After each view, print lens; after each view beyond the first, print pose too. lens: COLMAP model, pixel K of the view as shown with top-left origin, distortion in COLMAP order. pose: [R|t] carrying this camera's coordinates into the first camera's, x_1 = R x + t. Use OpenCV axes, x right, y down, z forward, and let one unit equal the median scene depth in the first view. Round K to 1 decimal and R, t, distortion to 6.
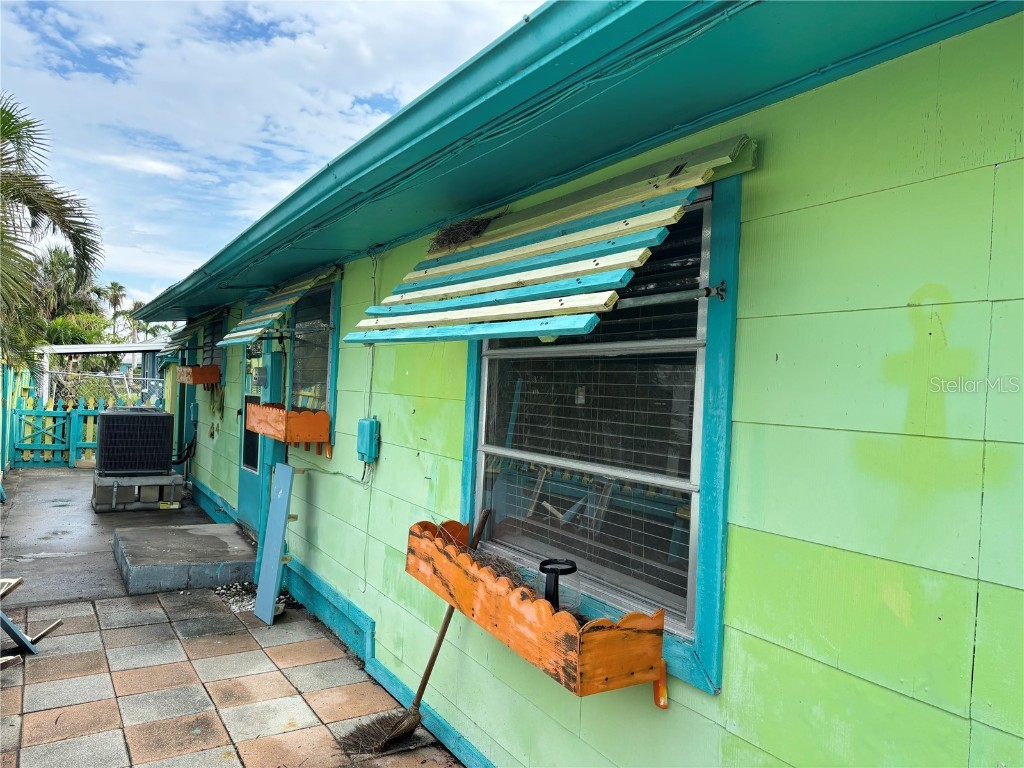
lens RADIAL K [[767.5, 0, 506.3], [0, 767.5, 389.1], [0, 0, 1]] dist [0.059452, -0.077969]
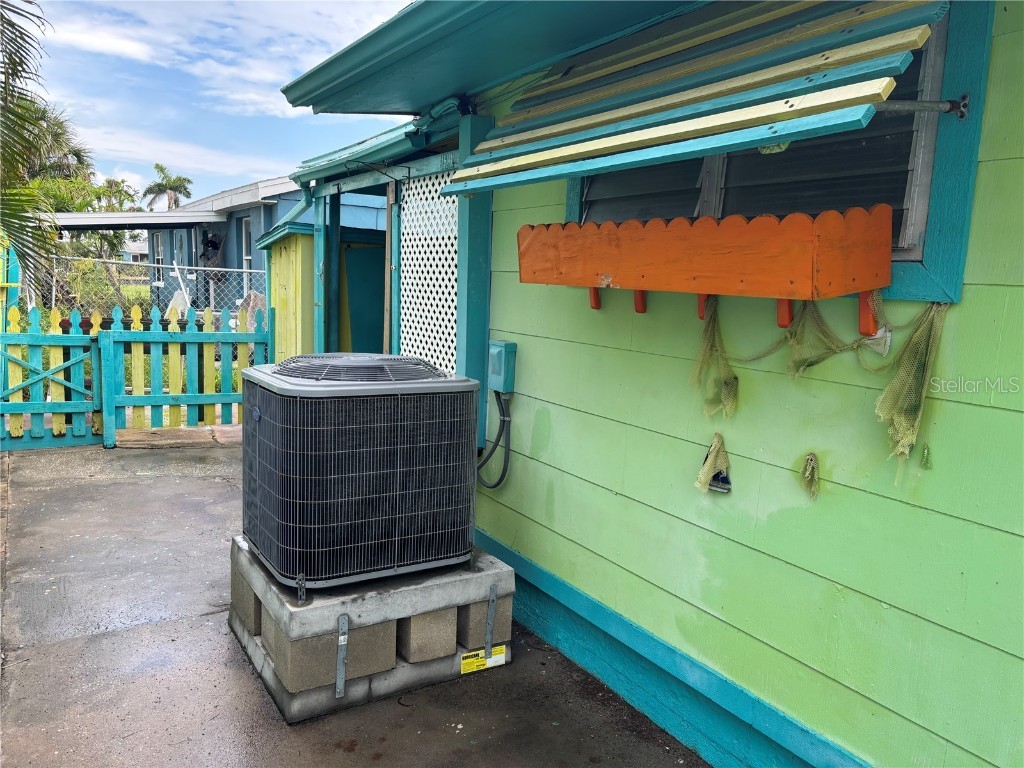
lens RADIAL K [[767.5, 0, 506.3], [0, 767.5, 389.1], [0, 0, 1]] dist [0.059452, -0.077969]
pose [[0.999669, -0.000719, 0.025714, -0.317150], [-0.002912, 0.990017, 0.140918, -0.007133], [-0.025558, -0.140946, 0.989687, 0.504958]]
